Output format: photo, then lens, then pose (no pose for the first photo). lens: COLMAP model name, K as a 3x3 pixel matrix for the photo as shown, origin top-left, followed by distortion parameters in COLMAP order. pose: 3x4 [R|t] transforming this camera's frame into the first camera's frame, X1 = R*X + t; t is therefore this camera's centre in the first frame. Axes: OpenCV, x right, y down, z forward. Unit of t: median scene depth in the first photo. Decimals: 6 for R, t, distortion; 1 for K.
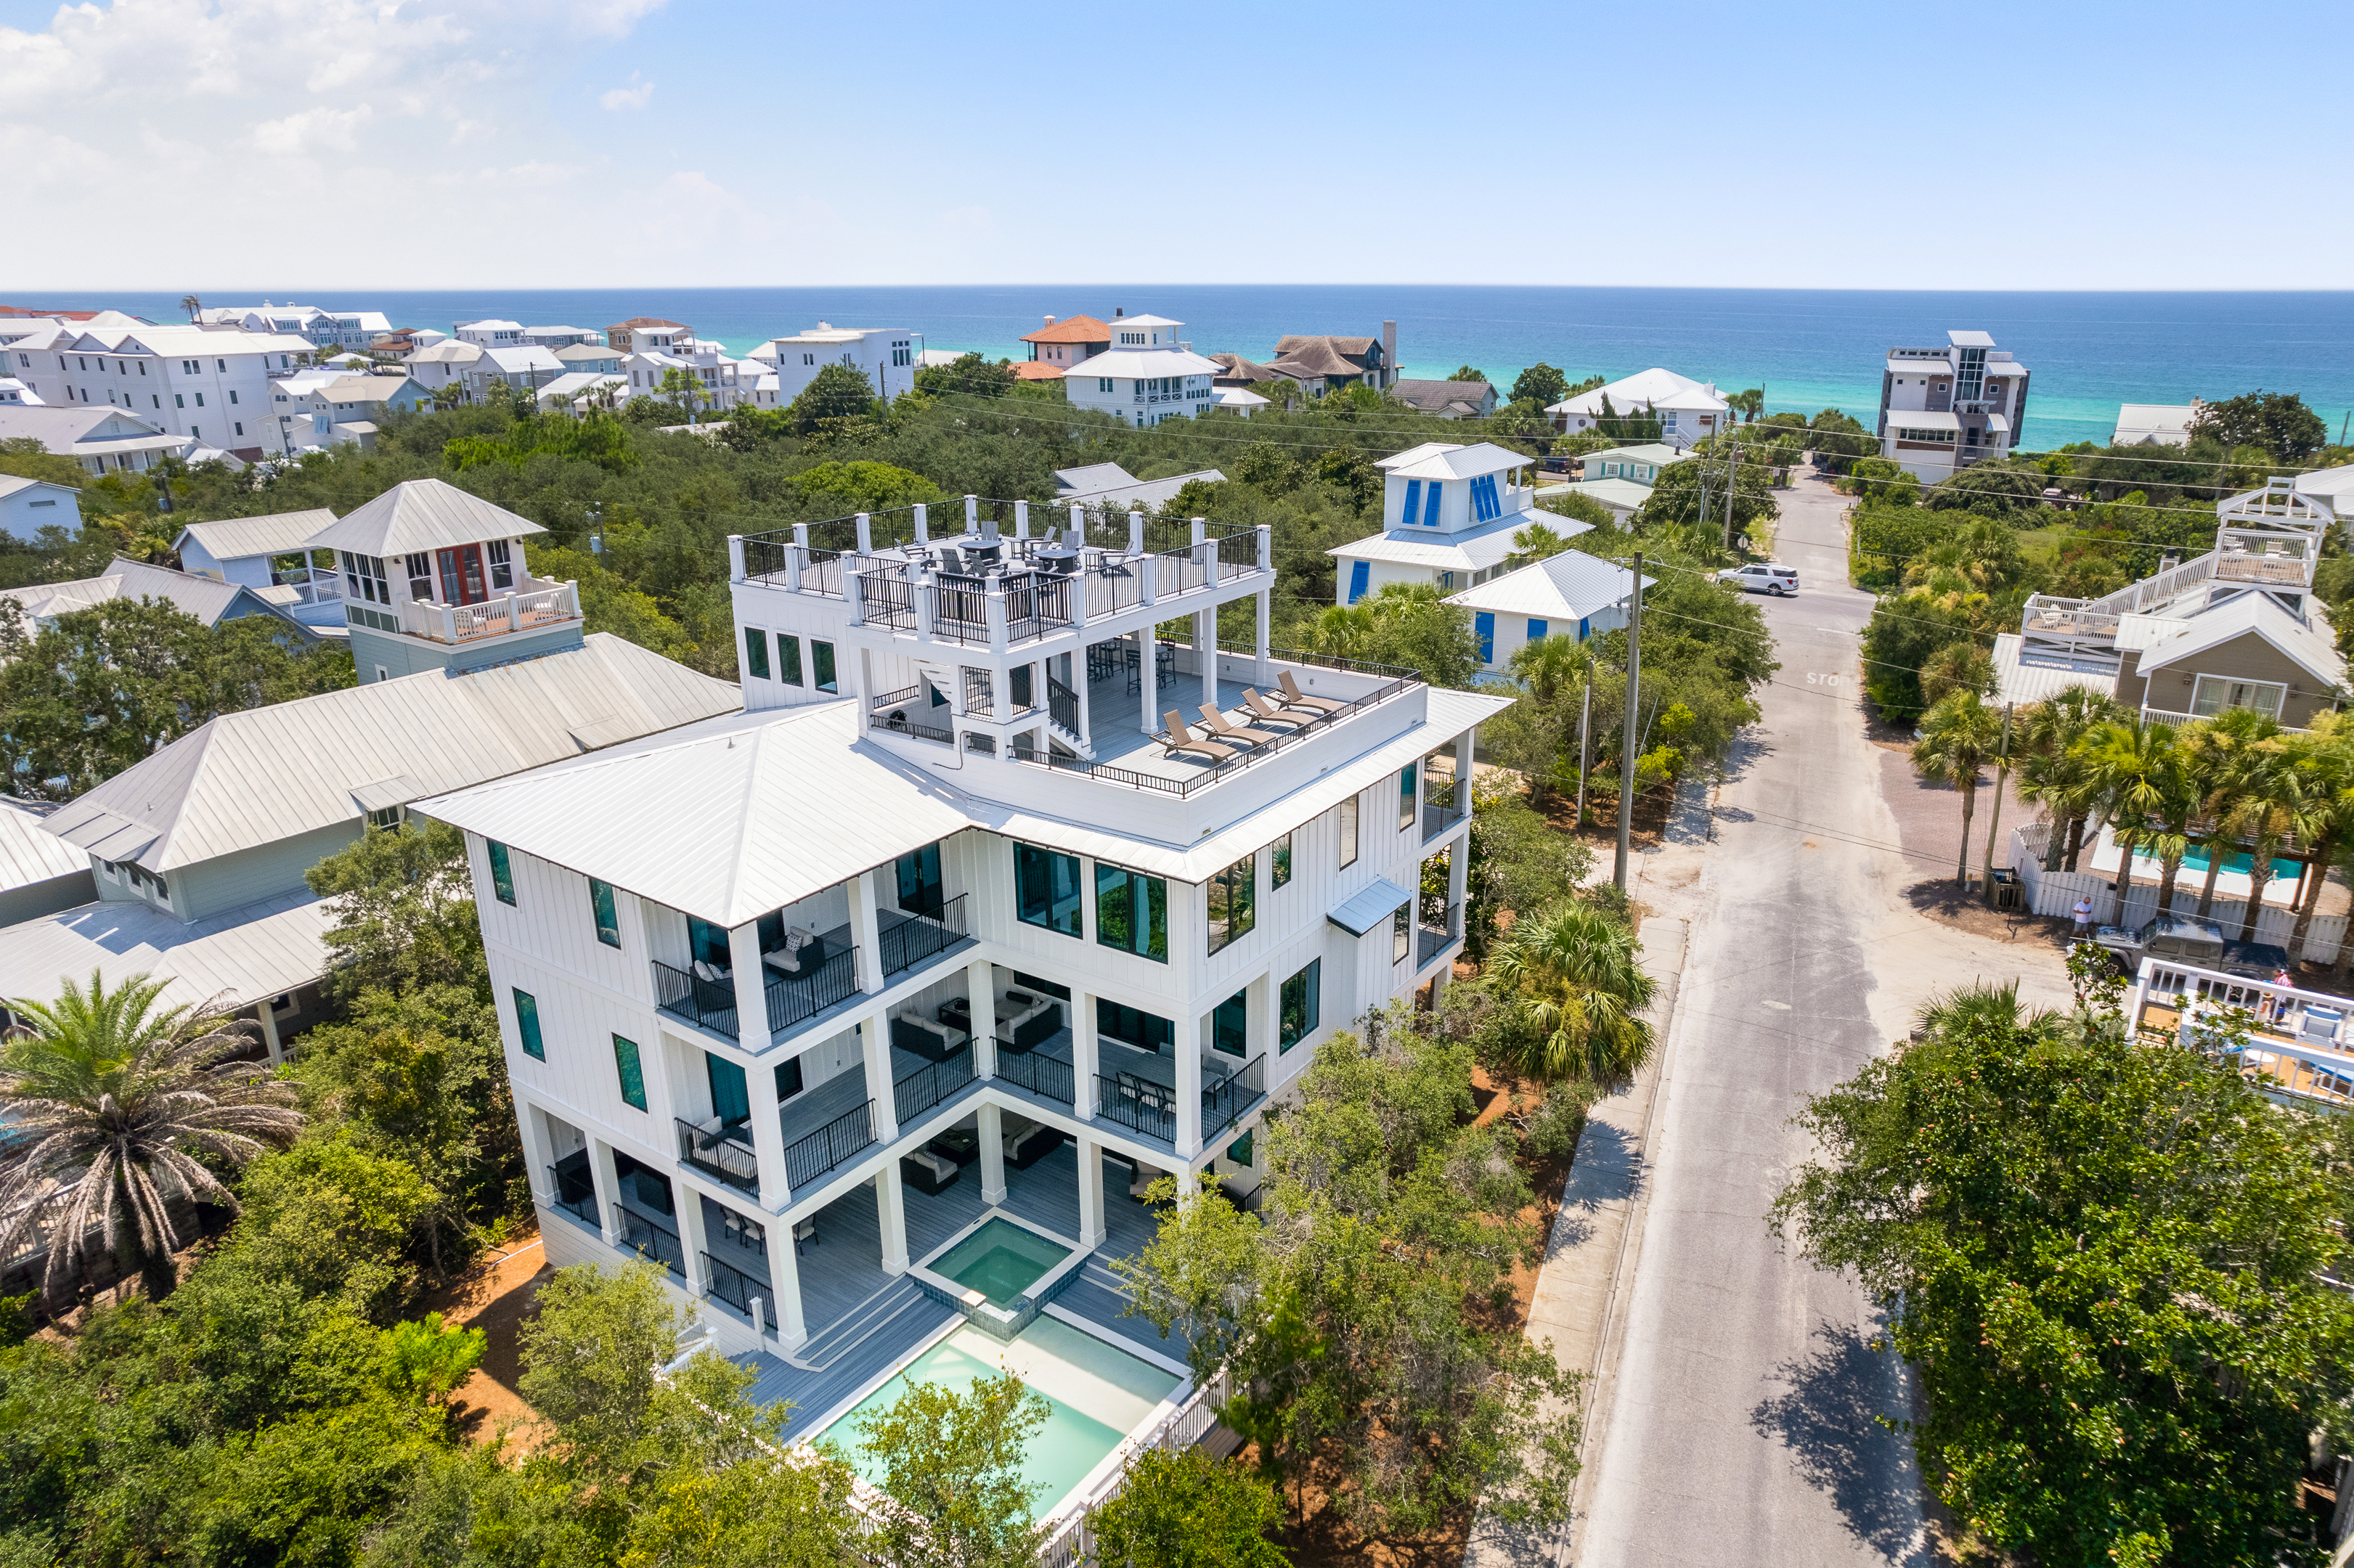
lens RADIAL K [[1486.8, 0, 1237.1], [0, 1486.8, 809.8], [0, 0, 1]] dist [-0.084105, 0.087462]
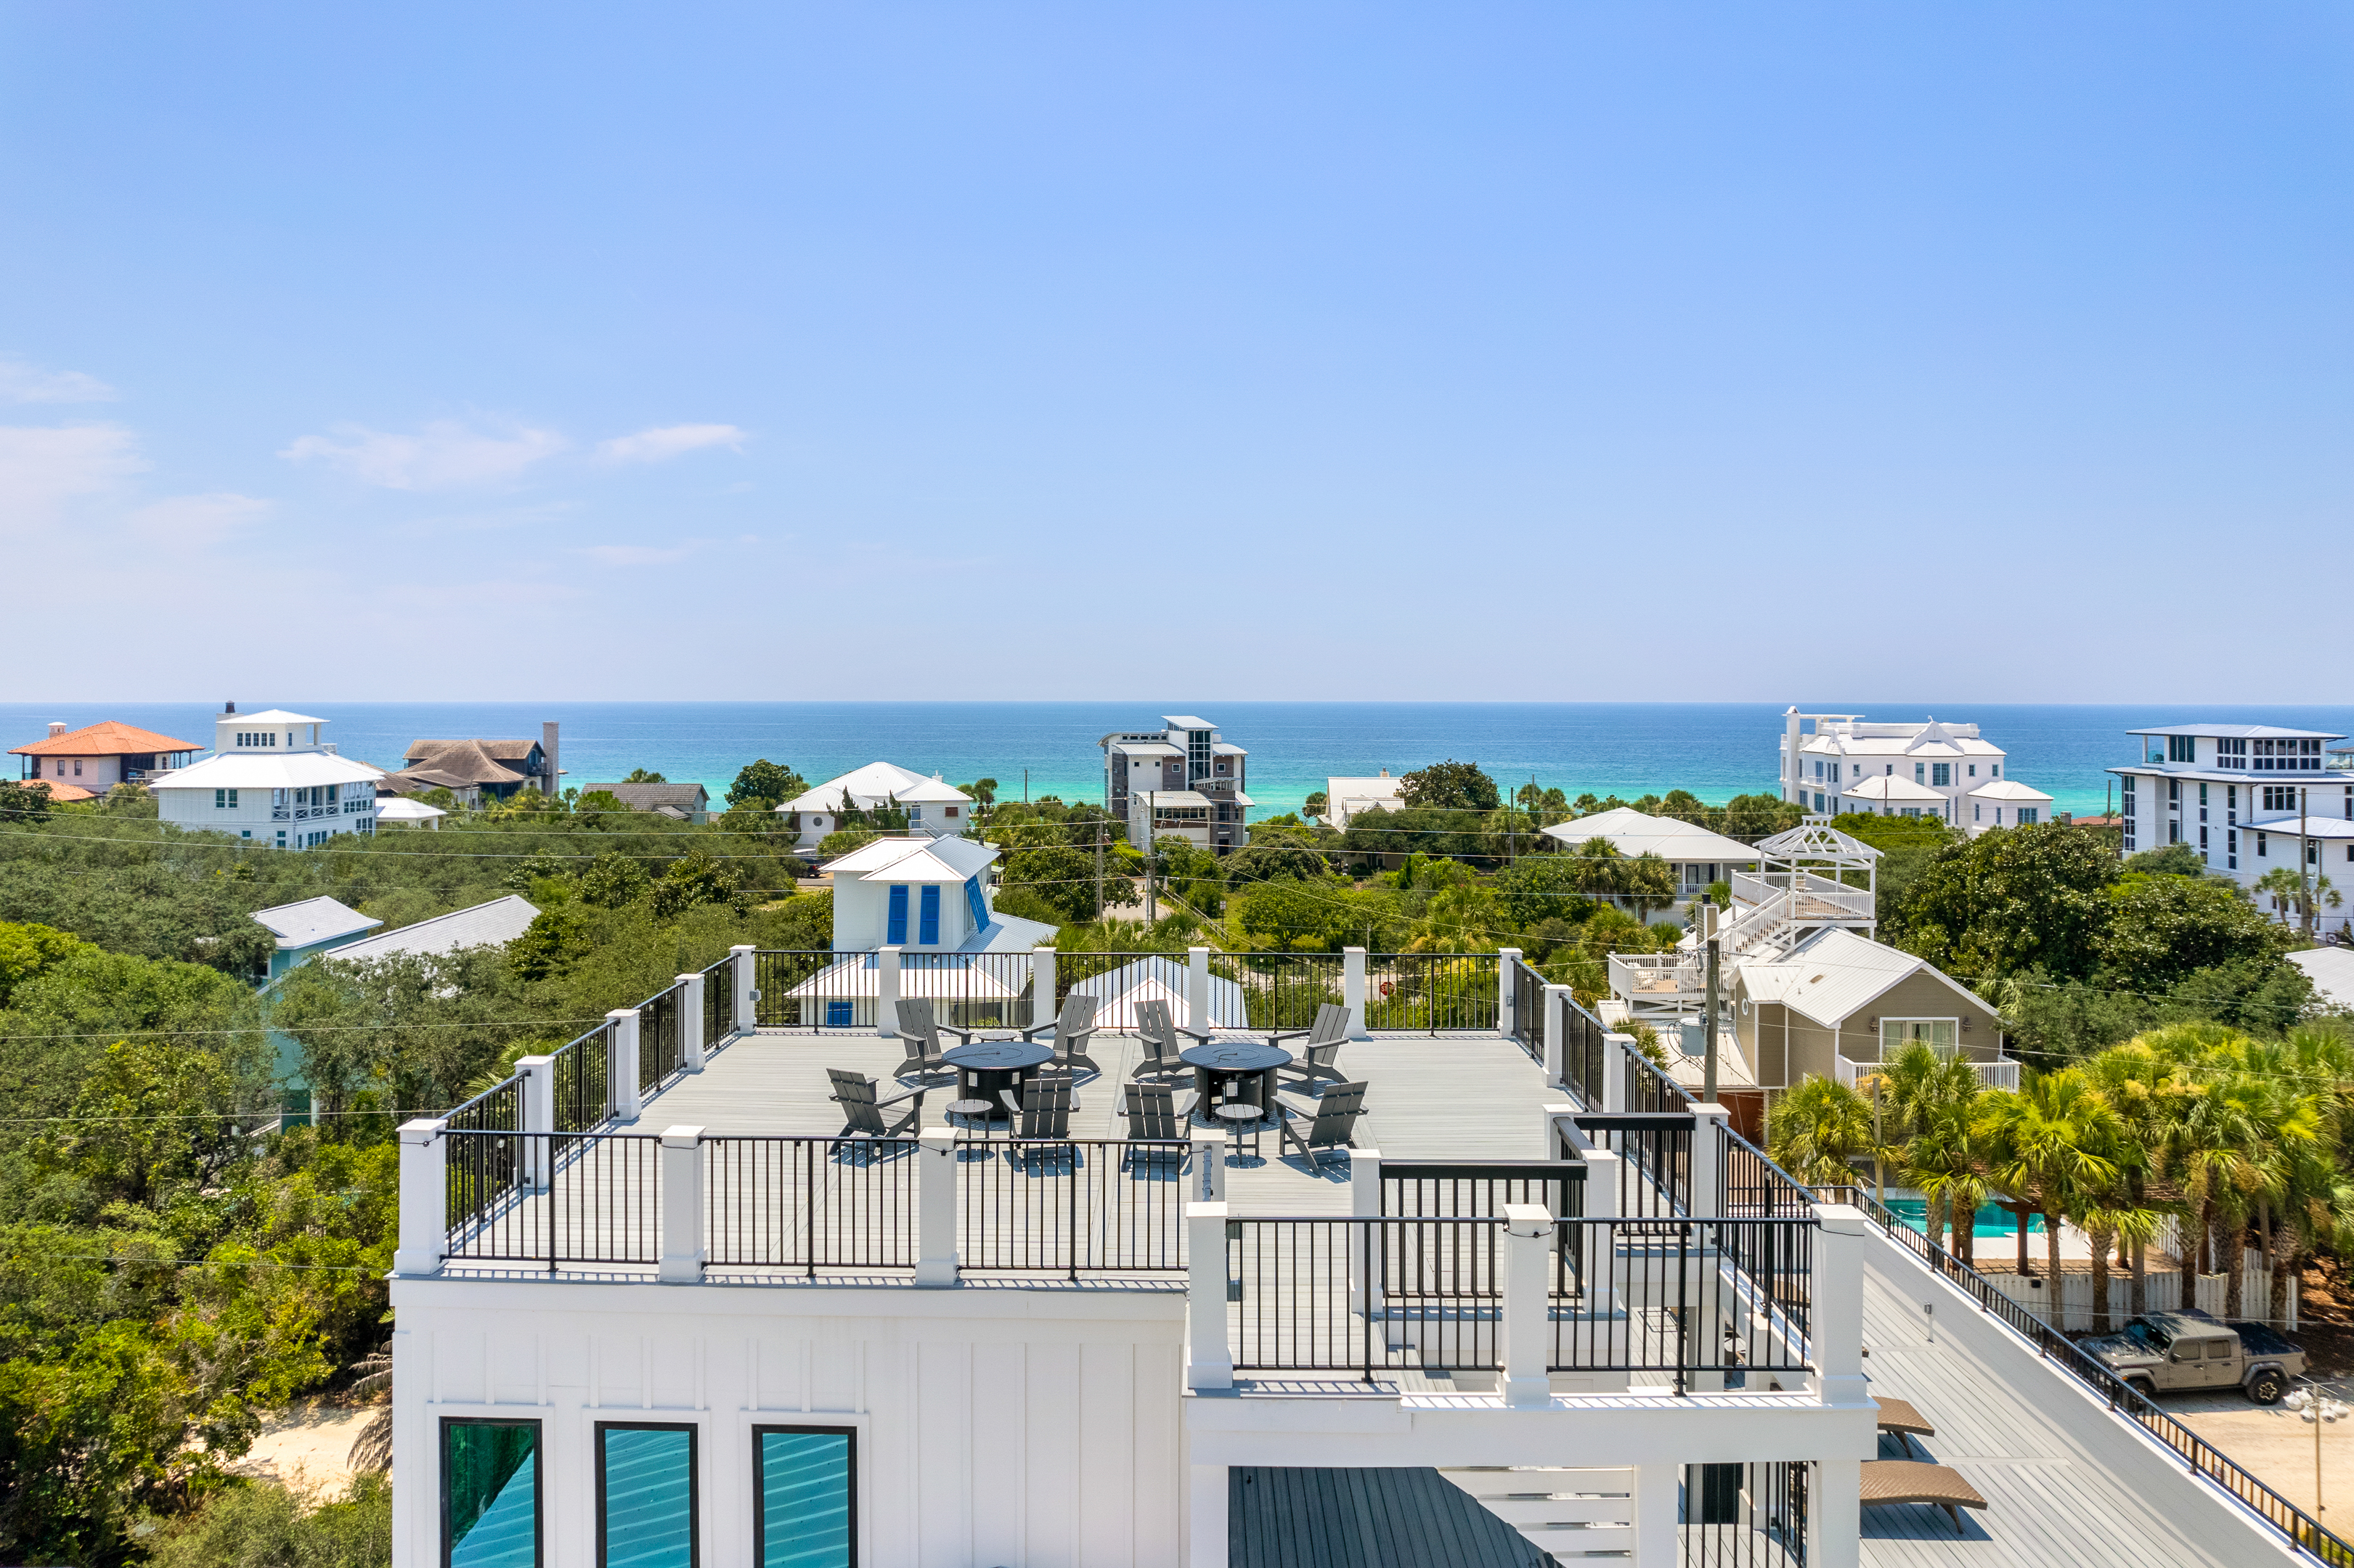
lens RADIAL K [[1519.5, 0, 1172.9], [0, 1519.5, 702.4], [0, 0, 1]] dist [-0.062550, 0.050619]
pose [[0.843347, -0.002762, 0.537362, -0.417597], [0.182480, 0.942036, -0.281546, -0.167737], [-0.505437, 0.335499, 0.794968, 0.694946]]
